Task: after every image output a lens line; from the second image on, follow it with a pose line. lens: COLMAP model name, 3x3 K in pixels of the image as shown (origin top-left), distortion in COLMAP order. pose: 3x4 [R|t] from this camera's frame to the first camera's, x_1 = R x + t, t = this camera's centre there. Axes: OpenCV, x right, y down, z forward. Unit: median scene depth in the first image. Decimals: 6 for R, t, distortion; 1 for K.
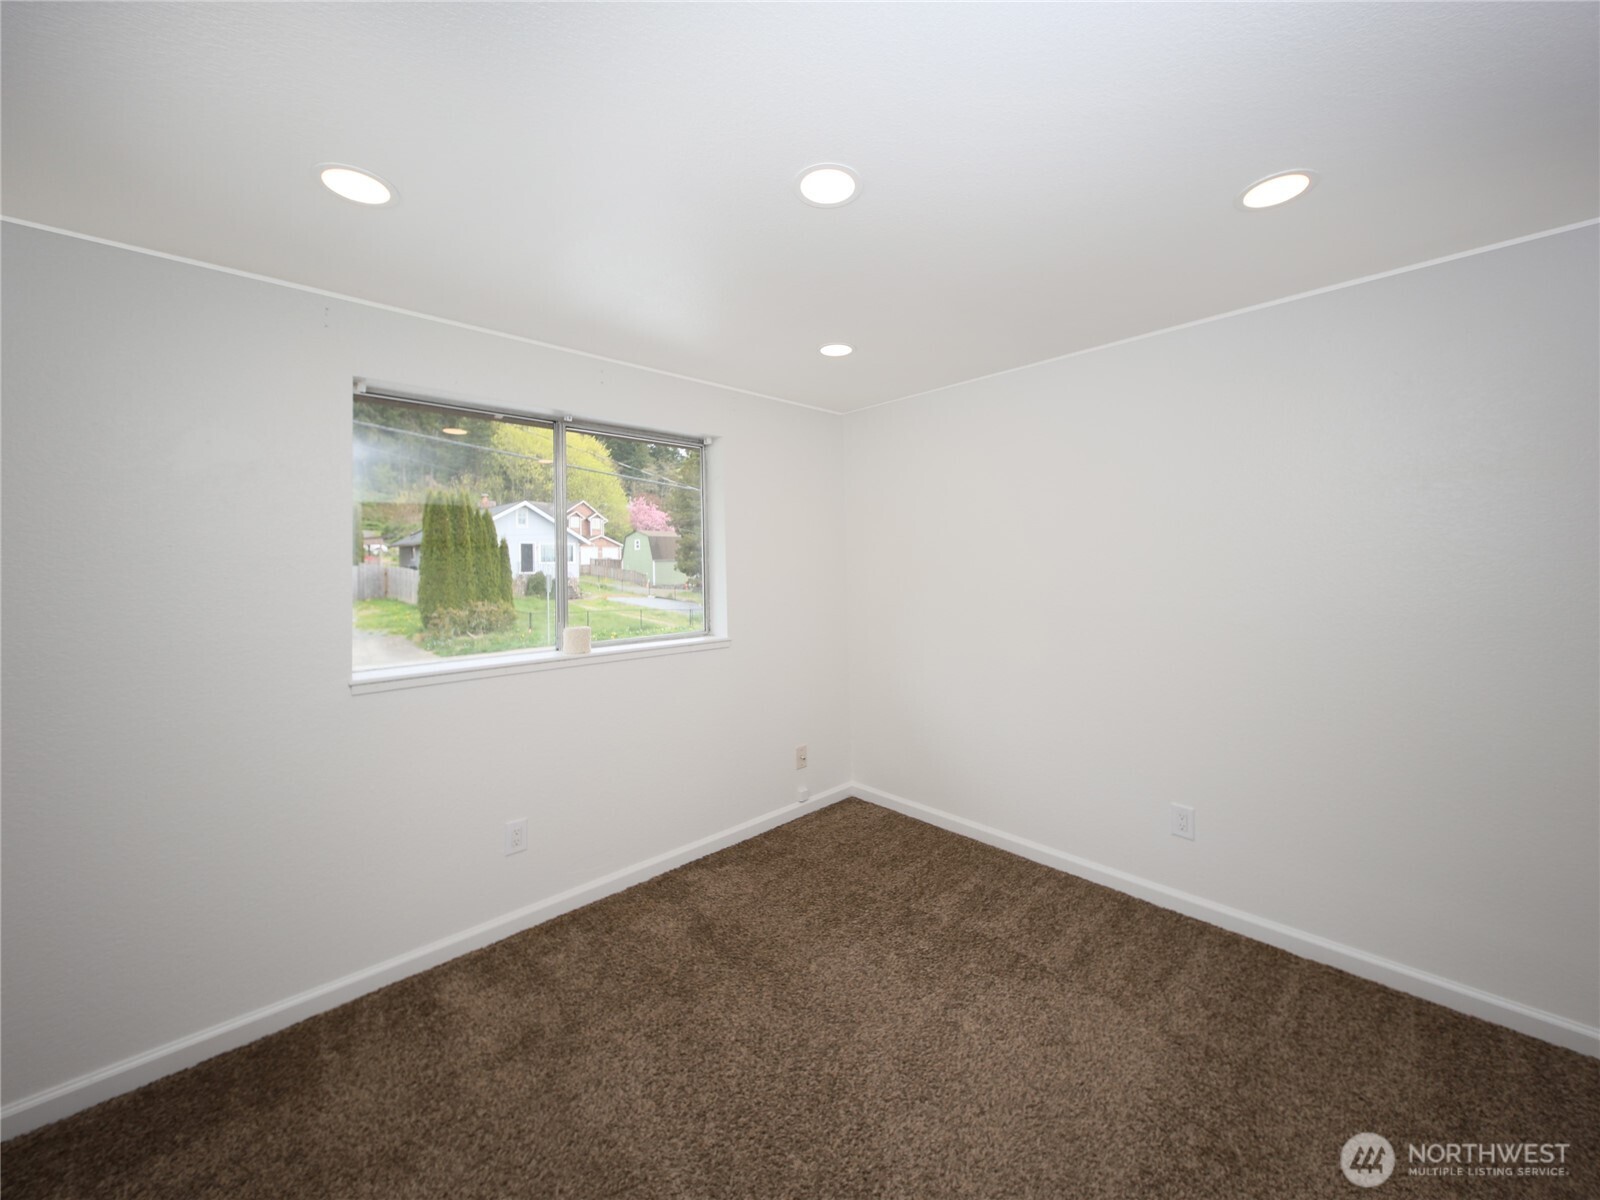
lens RADIAL K [[621.9, 0, 816.1], [0, 621.9, 577.1], [0, 0, 1]] dist [-0.012155, -0.000051]
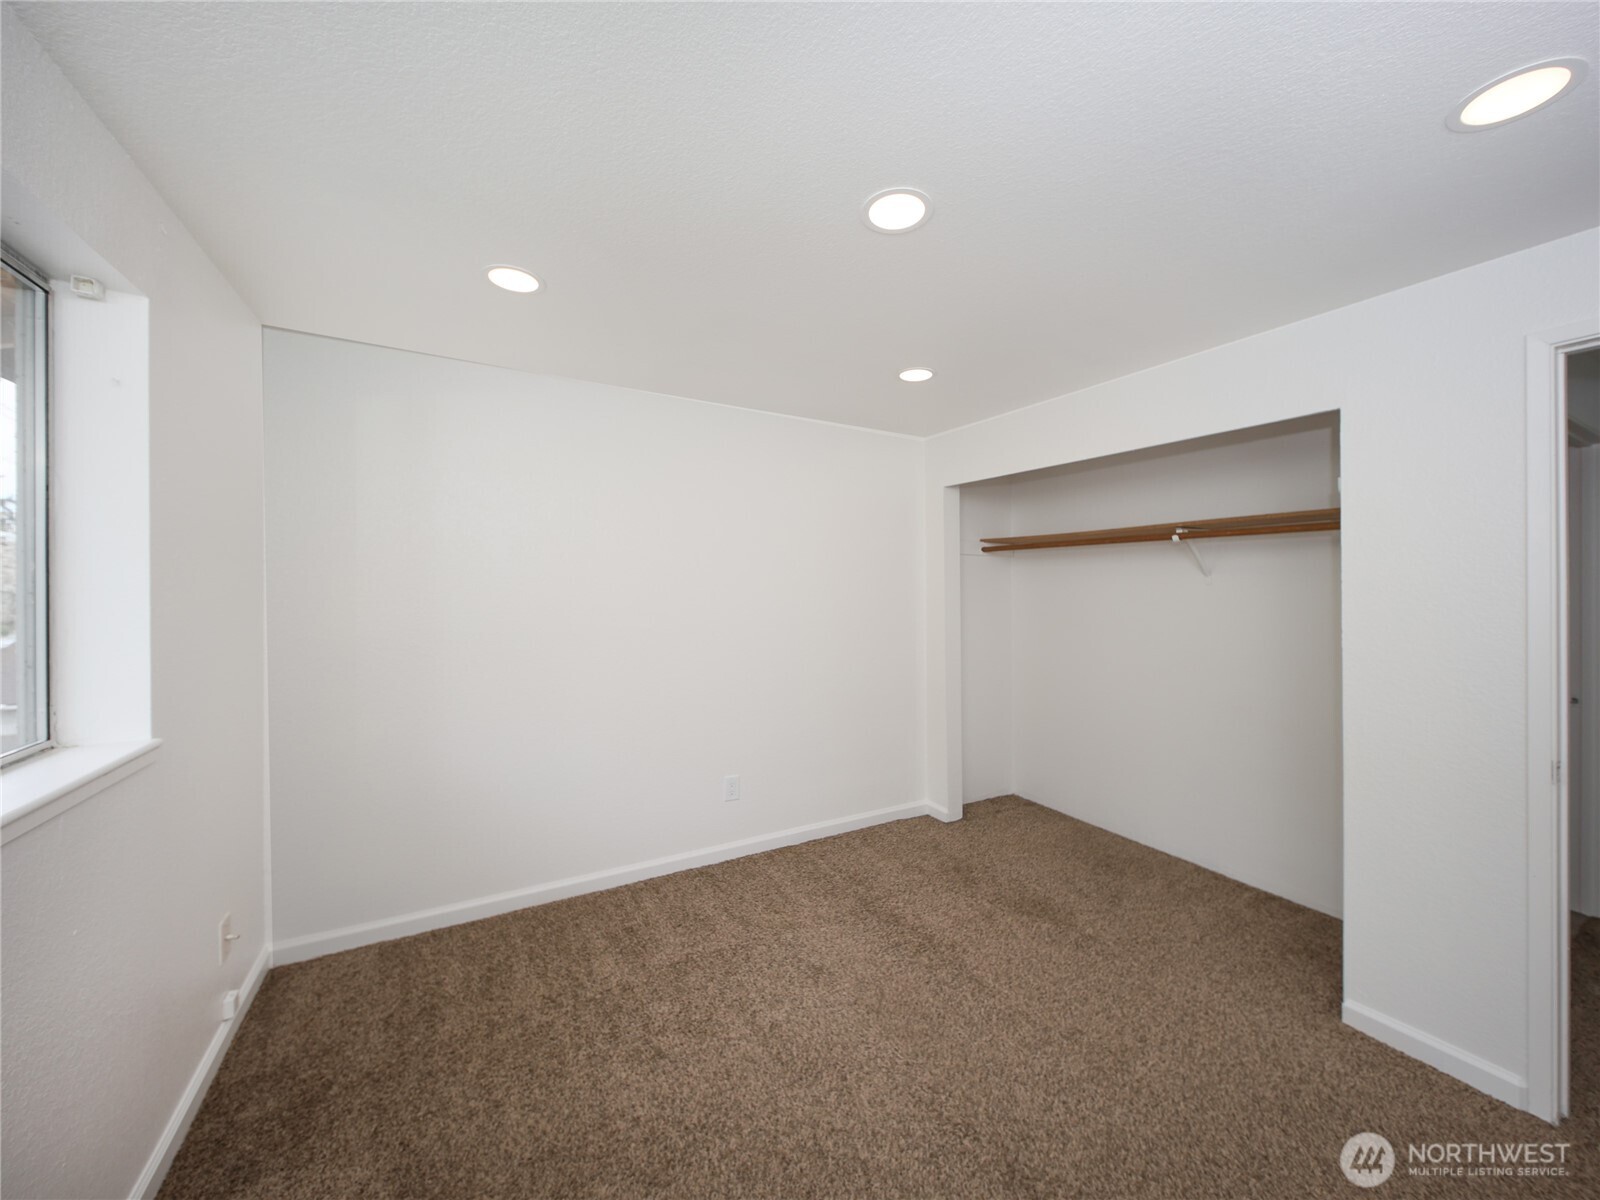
lens RADIAL K [[621.9, 0, 816.1], [0, 621.9, 577.1], [0, 0, 1]] dist [-0.012155, -0.000051]
pose [[0.243363, 0.007609, 0.969905, -0.575318], [0.024607, 0.999599, -0.014016, -0.006033], [-0.969623, 0.027278, 0.243078, 0.494909]]
